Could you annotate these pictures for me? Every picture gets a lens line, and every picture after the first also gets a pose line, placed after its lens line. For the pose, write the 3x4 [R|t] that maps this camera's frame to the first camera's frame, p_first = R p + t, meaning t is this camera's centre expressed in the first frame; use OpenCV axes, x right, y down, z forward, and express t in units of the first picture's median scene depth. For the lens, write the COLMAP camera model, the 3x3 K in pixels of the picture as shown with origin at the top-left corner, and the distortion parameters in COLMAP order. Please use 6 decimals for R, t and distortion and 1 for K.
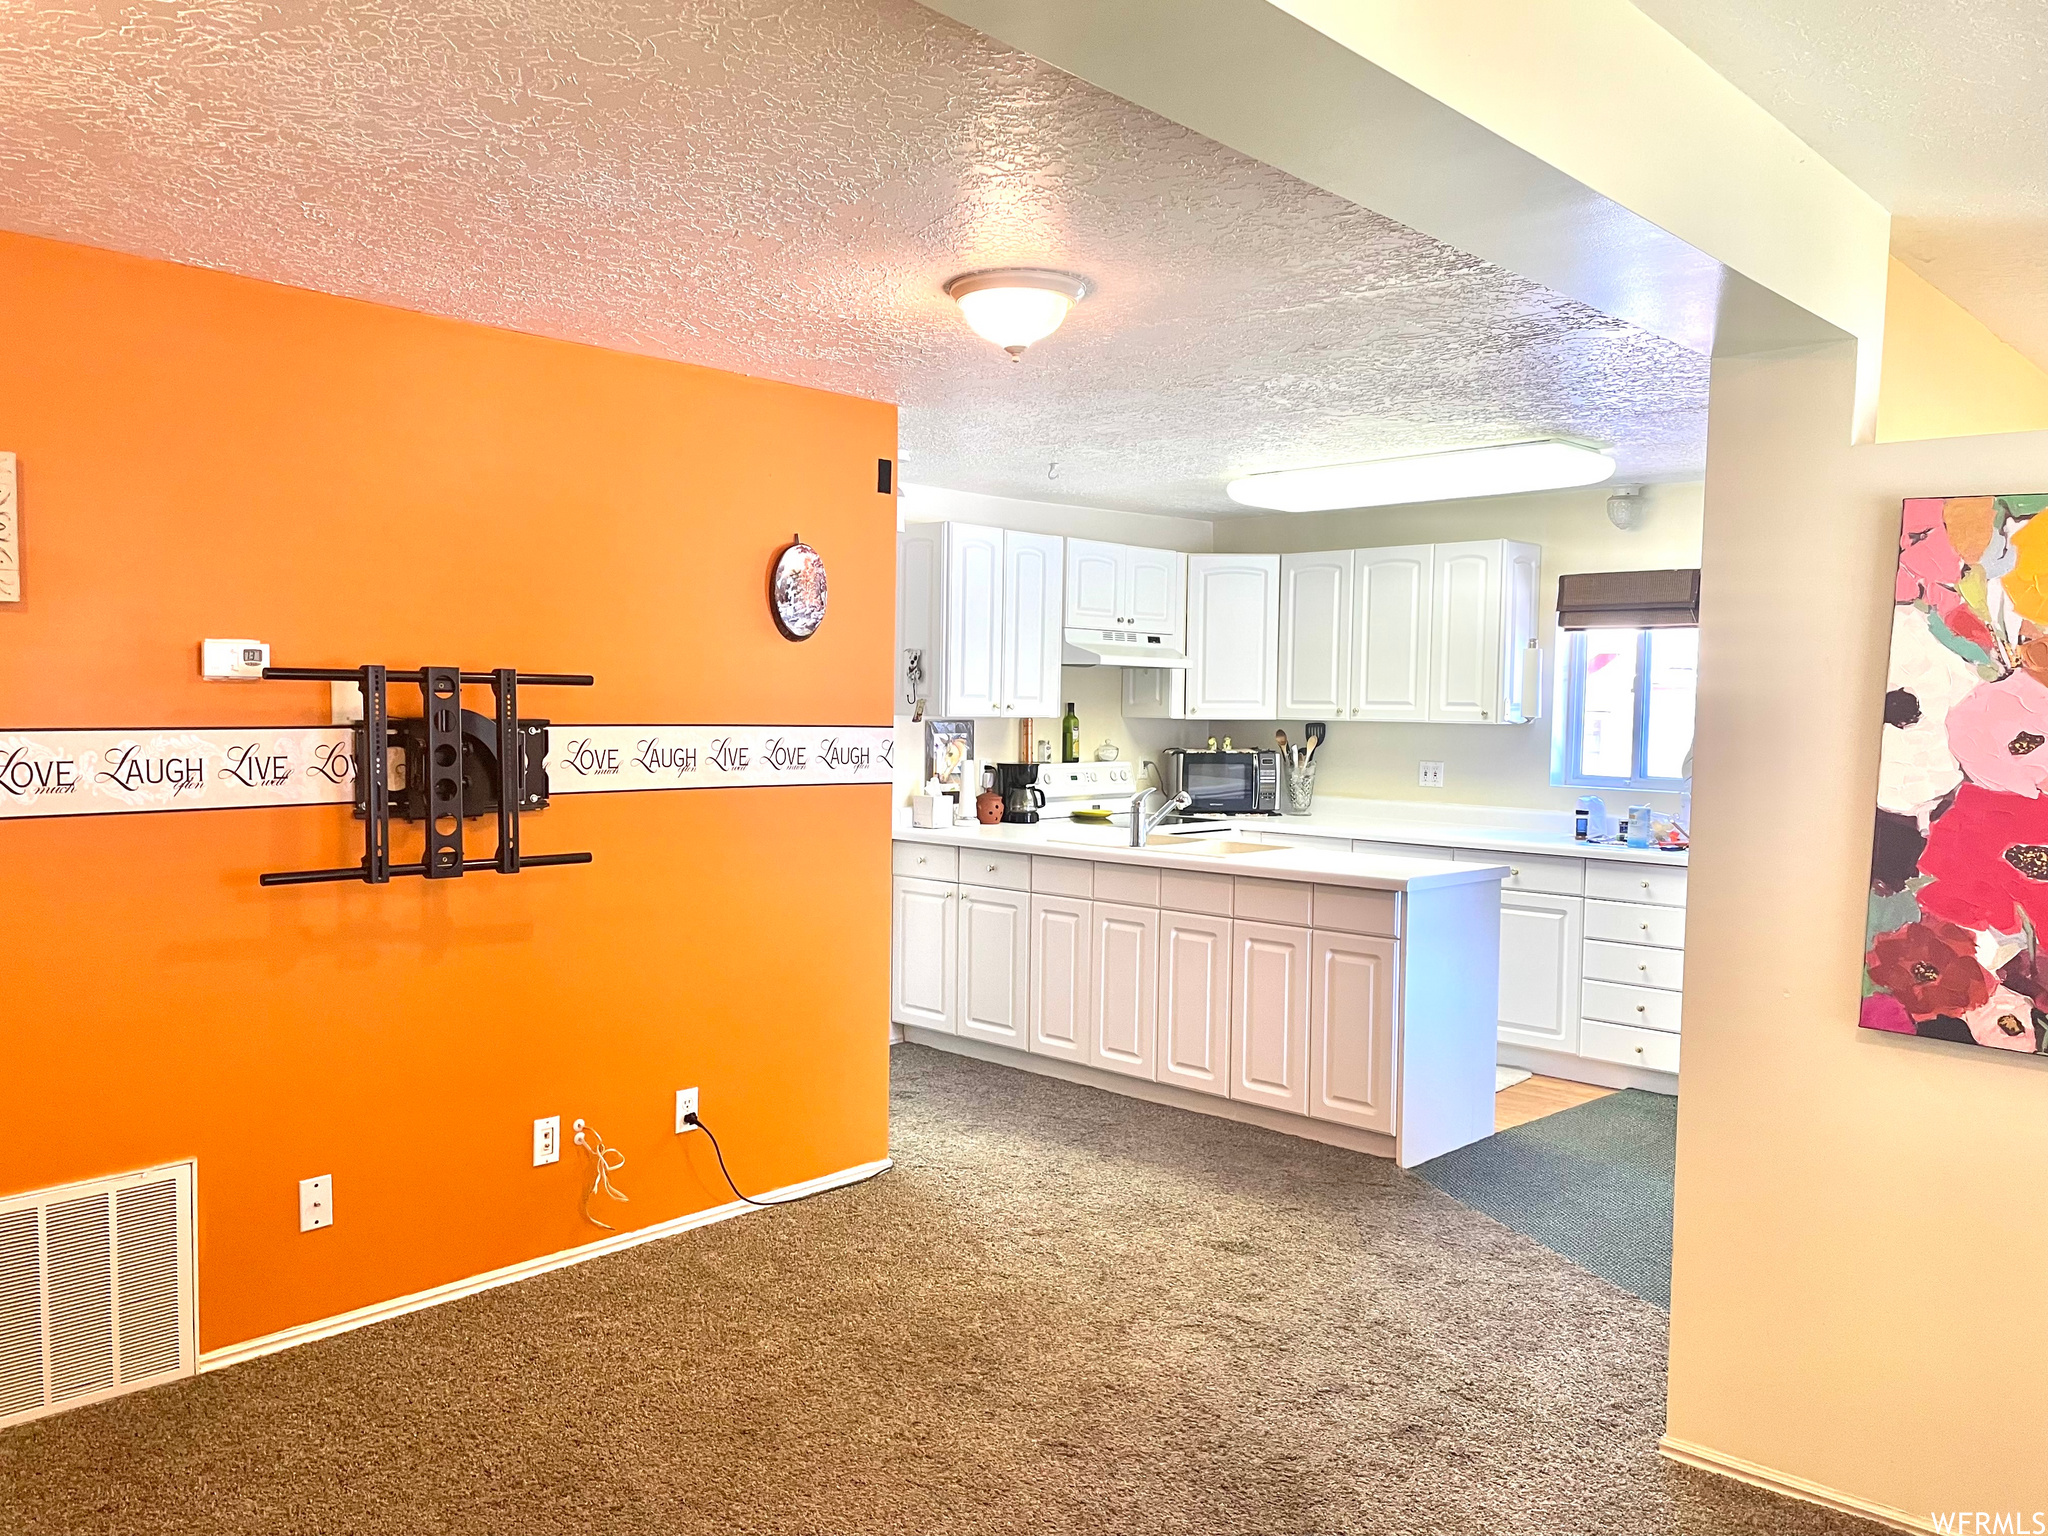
lens RADIAL K [[1561.4, 0, 997.7], [0, 1561.4, 777.0], [0, 0, 1]] dist [0.082814, -0.108582]
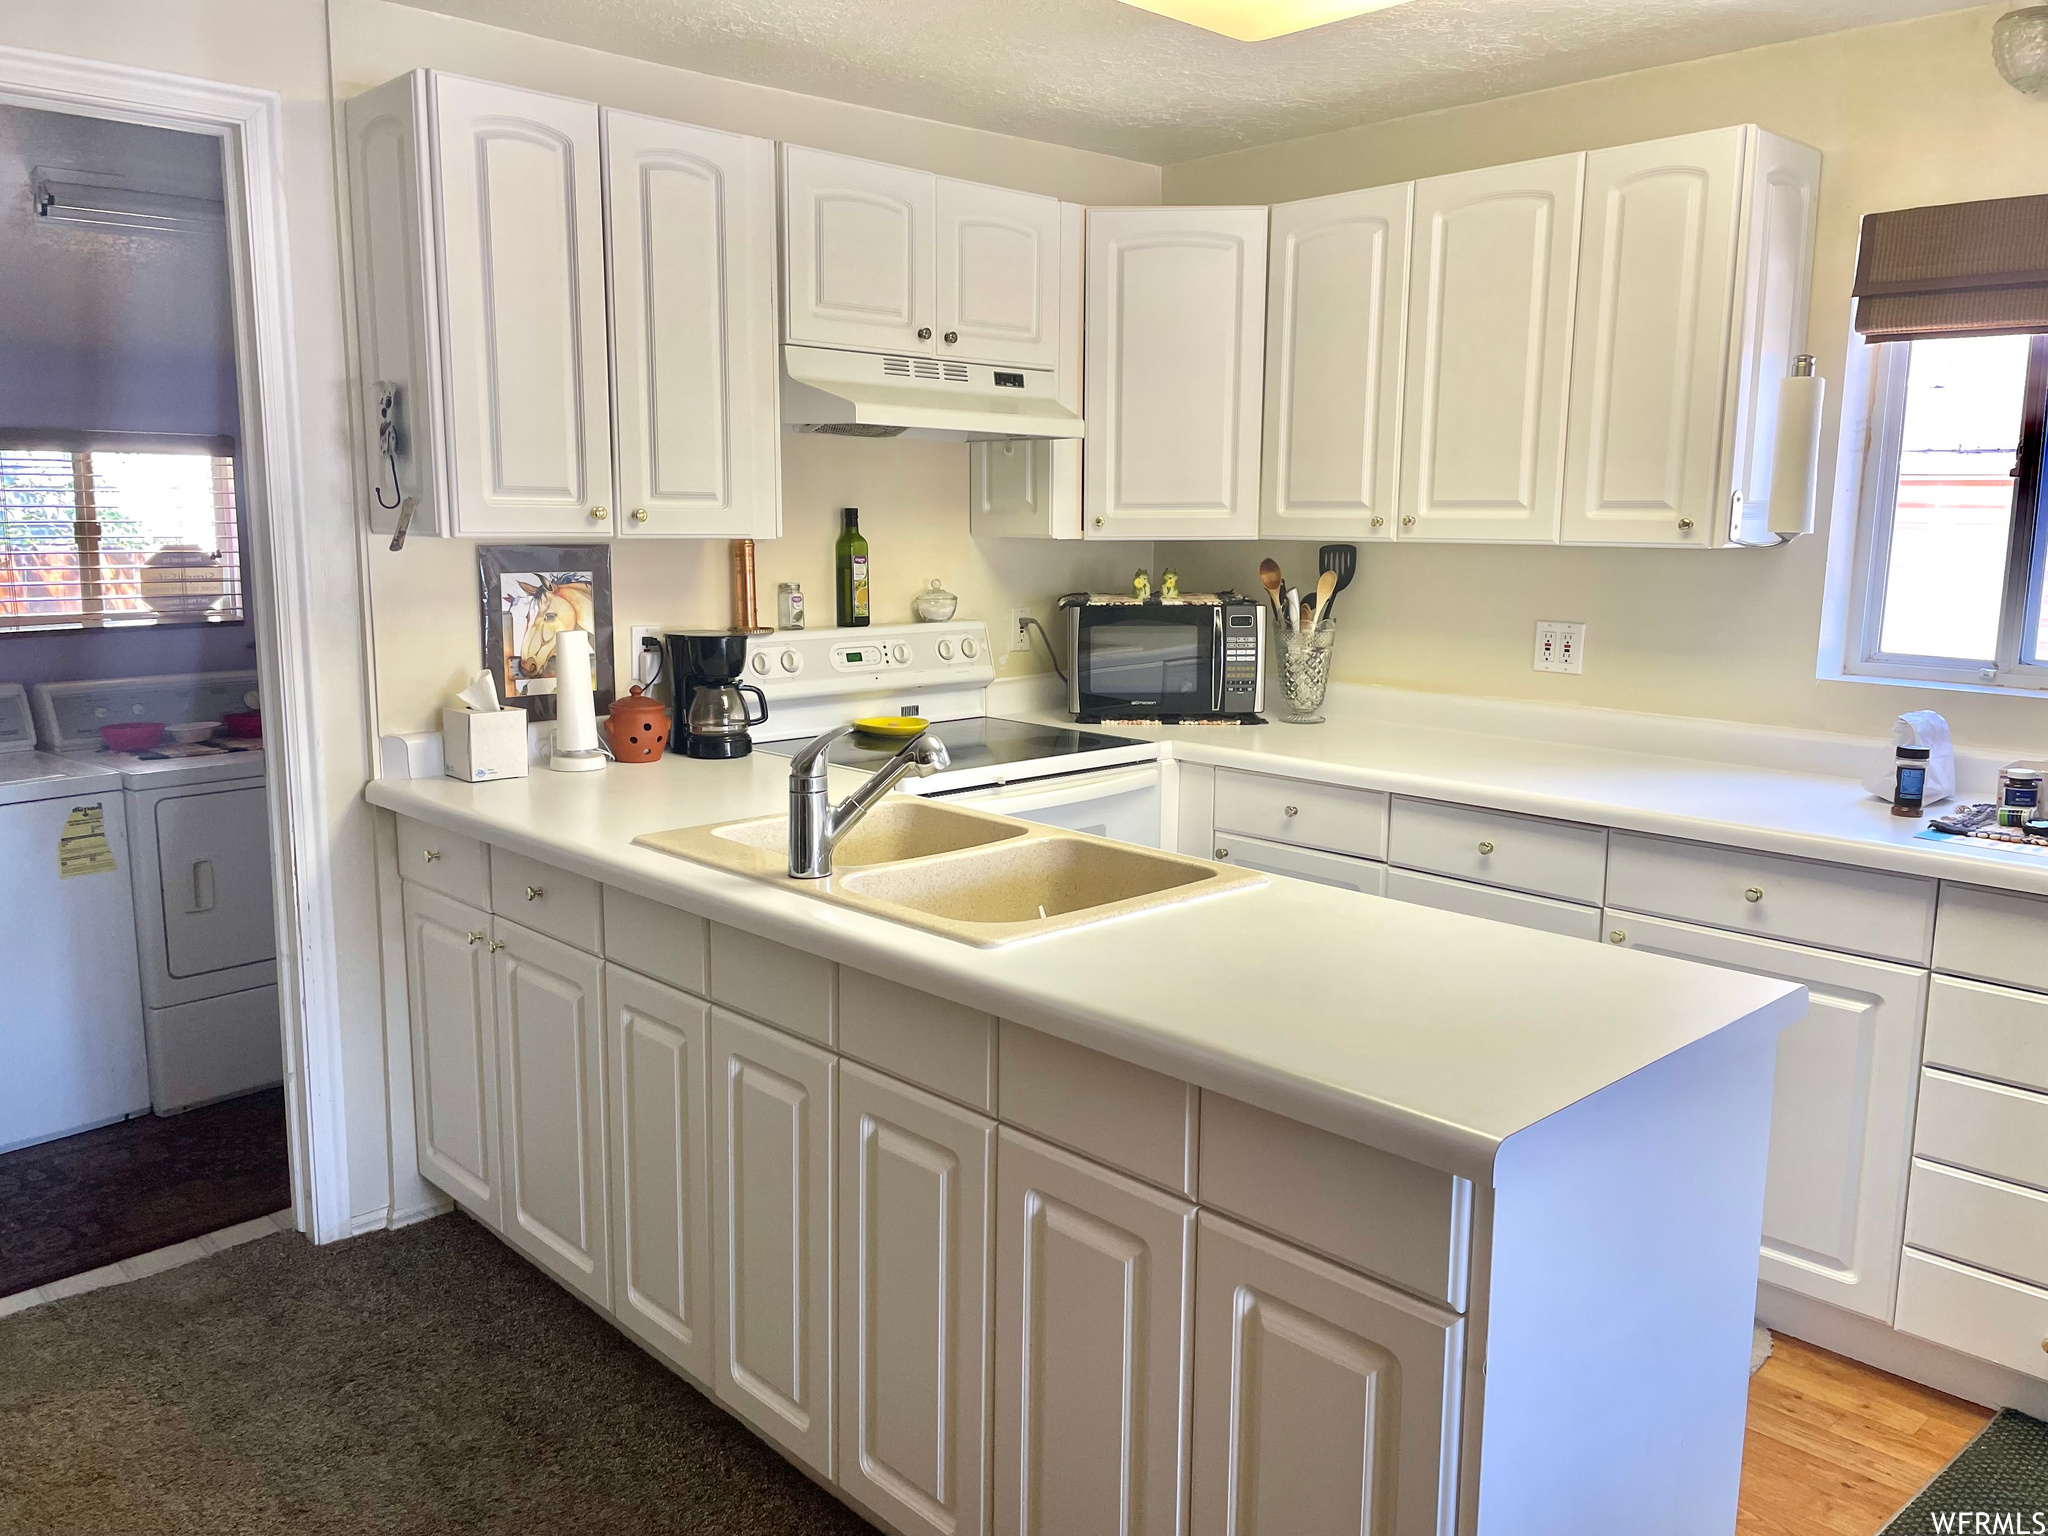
lens RADIAL K [[1561.4, 0, 1032.2], [0, 1561.4, 762.2], [0, 0, 1]] dist [0.082814, -0.108582]
pose [[0.999197, 0.000899, -0.040057, 0.190613], [0.003462, 0.994072, 0.108667, -0.030826], [0.039917, -0.108719, 0.993271, 0.729497]]
